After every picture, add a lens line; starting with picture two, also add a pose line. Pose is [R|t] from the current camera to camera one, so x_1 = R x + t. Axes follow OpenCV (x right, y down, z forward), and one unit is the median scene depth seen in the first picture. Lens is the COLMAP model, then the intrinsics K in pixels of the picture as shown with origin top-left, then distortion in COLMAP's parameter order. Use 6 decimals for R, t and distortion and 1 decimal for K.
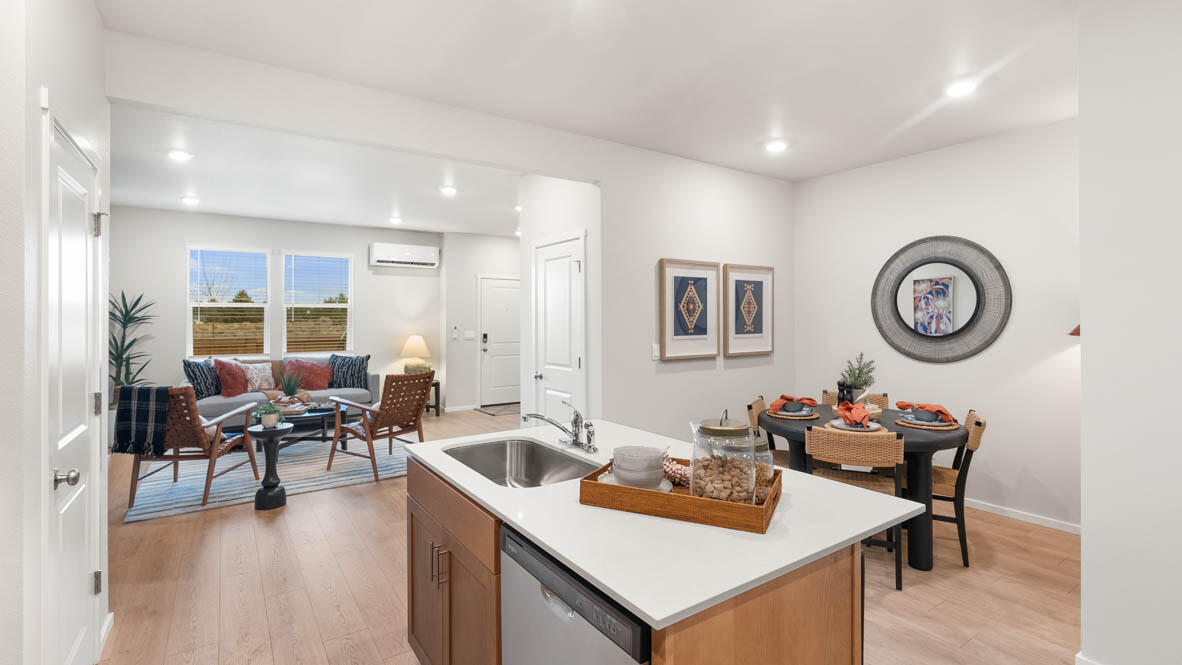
lens RADIAL K [[539.3, 0, 580.1], [0, 539.3, 323.4], [0, 0, 1]] dist [0.023990, 0.000033]
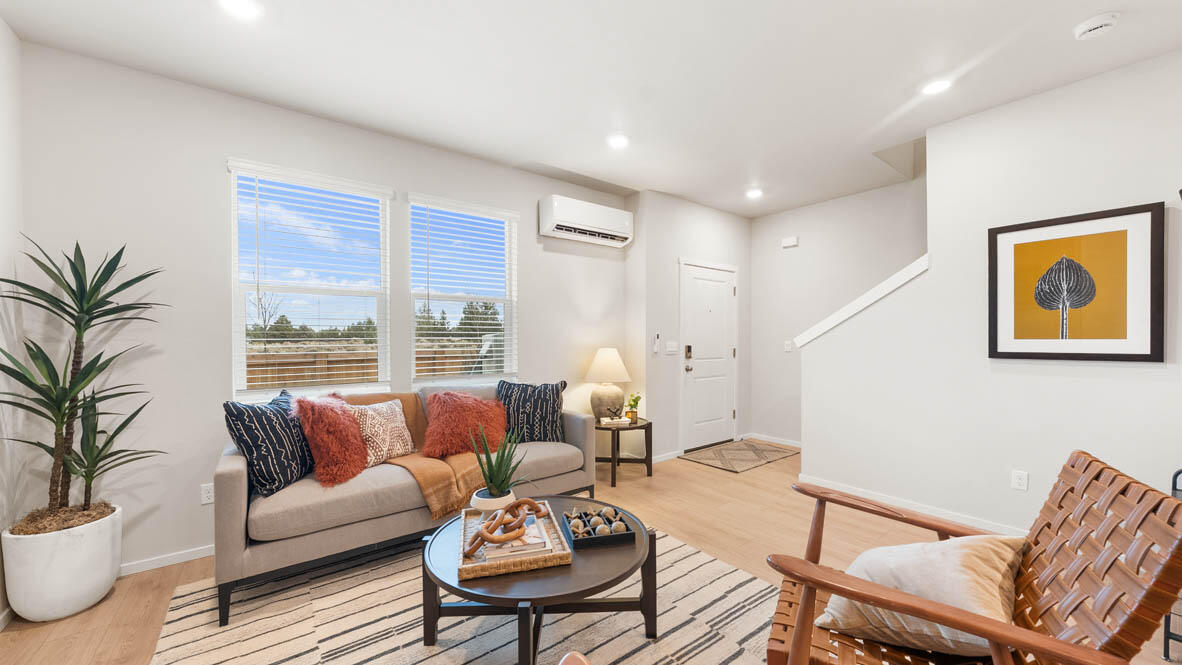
lens RADIAL K [[437.2, 0, 599.1], [0, 437.2, 343.1], [0, 0, 1]] dist [-0.002117, 0.000110]
pose [[0.997257, -0.007928, 0.073596, -0.420992], [0.008292, 0.999955, -0.004639, 0.022604], [-0.073556, 0.005237, 0.997277, 0.584478]]
